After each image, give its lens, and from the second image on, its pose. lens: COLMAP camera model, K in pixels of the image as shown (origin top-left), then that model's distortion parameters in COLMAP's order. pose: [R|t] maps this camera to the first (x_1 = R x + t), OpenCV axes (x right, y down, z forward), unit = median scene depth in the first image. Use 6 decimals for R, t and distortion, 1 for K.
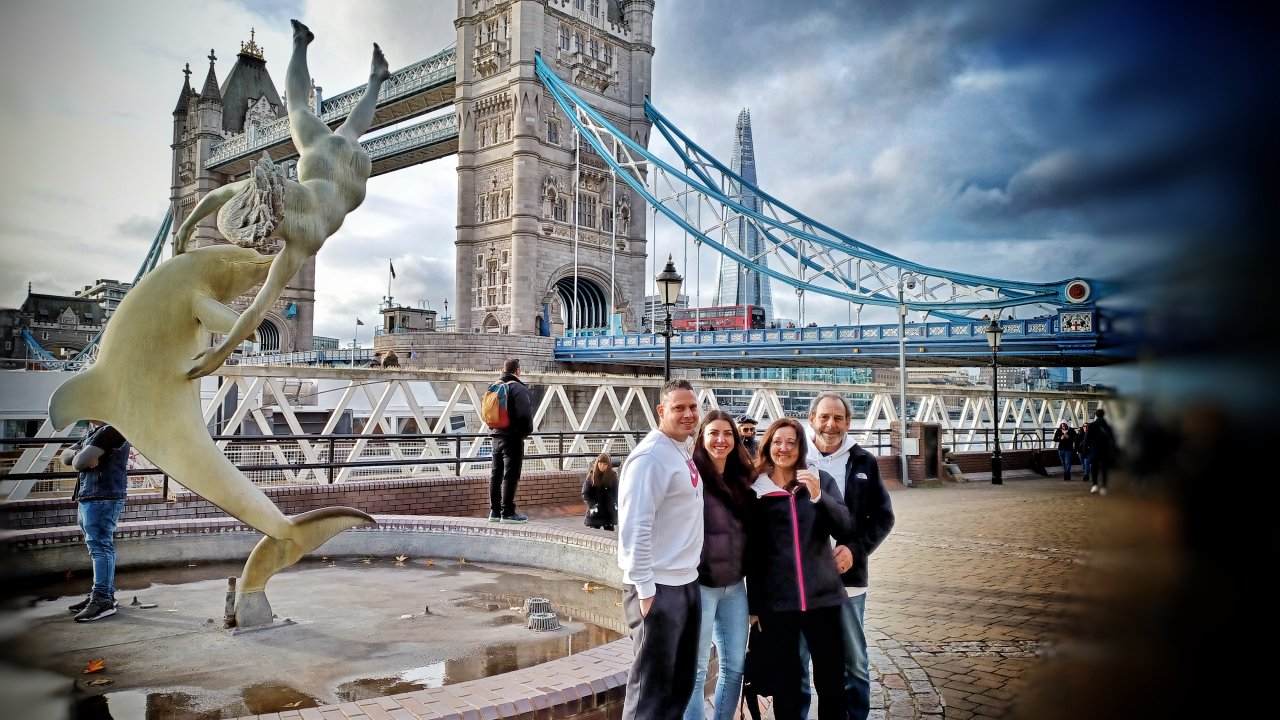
lens RADIAL K [[925.6, 0, 640.0], [0, 925.6, 360.0], [0, 0, 1]] dist [0.049510, 0.000067]
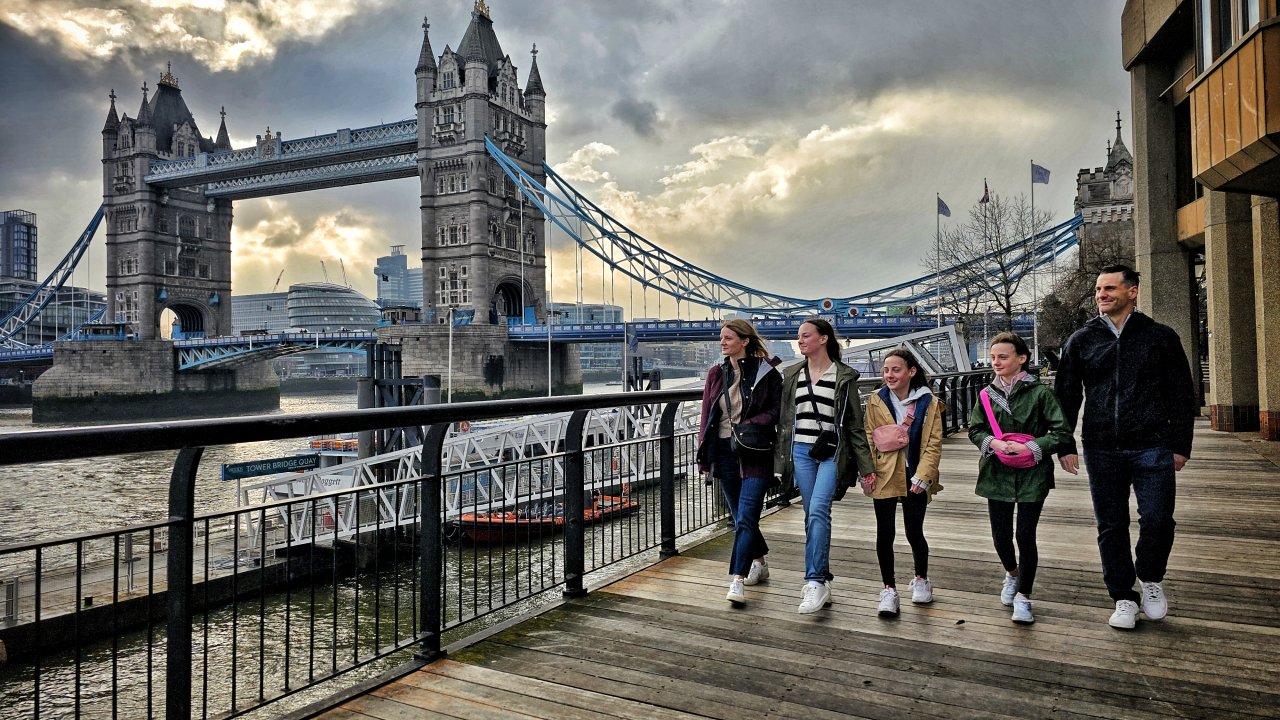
lens RADIAL K [[851.4, 0, 641.1], [0, 851.4, 344.1], [0, 0, 1]] dist [0.024832, -0.003796]
pose [[0.957571, -0.015450, 0.287782, -0.260273], [0.009893, 0.999736, 0.020752, -0.018731], [-0.288026, -0.017025, 0.957471, -0.371966]]
